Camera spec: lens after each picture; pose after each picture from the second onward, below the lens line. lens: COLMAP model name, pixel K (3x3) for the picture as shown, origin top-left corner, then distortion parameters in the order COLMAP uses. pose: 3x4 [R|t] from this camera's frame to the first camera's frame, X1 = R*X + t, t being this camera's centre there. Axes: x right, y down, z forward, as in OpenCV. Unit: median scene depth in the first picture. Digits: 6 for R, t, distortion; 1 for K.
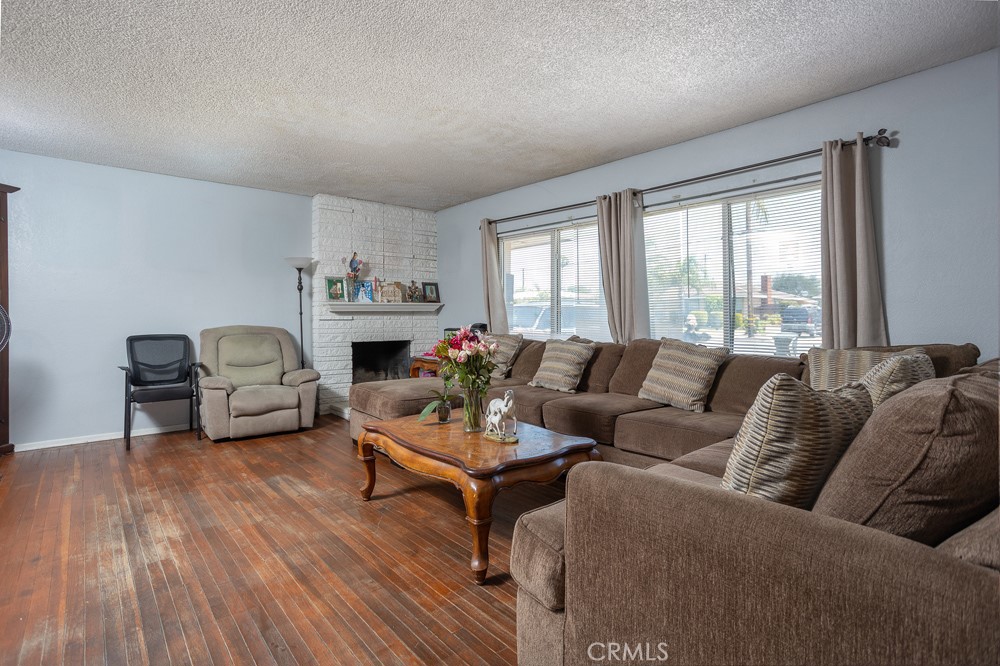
lens RADIAL K [[484.9, 0, 500.6], [0, 484.9, 329.7], [0, 0, 1]] dist [-0.009442, 0.003126]
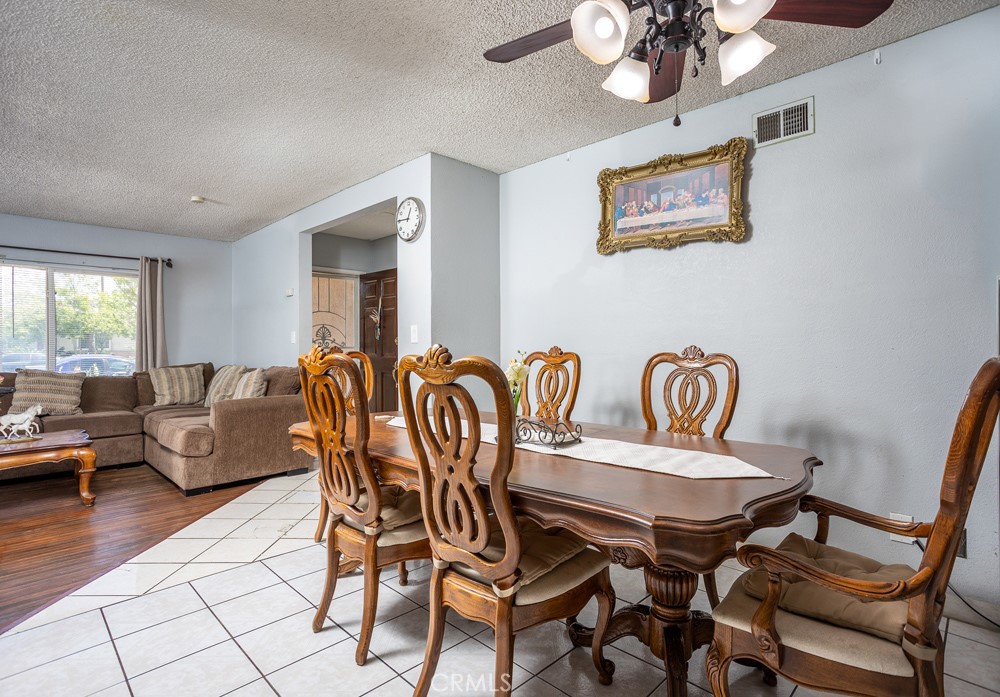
lens RADIAL K [[508.7, 0, 503.5], [0, 508.7, 346.5], [0, 0, 1]] dist [-0.019631, 0.000924]
pose [[-0.076590, 0.005661, 0.997047, -1.329831], [0.034580, 0.999397, -0.003018, 0.008862], [-0.996463, 0.034247, -0.076739, -0.206637]]
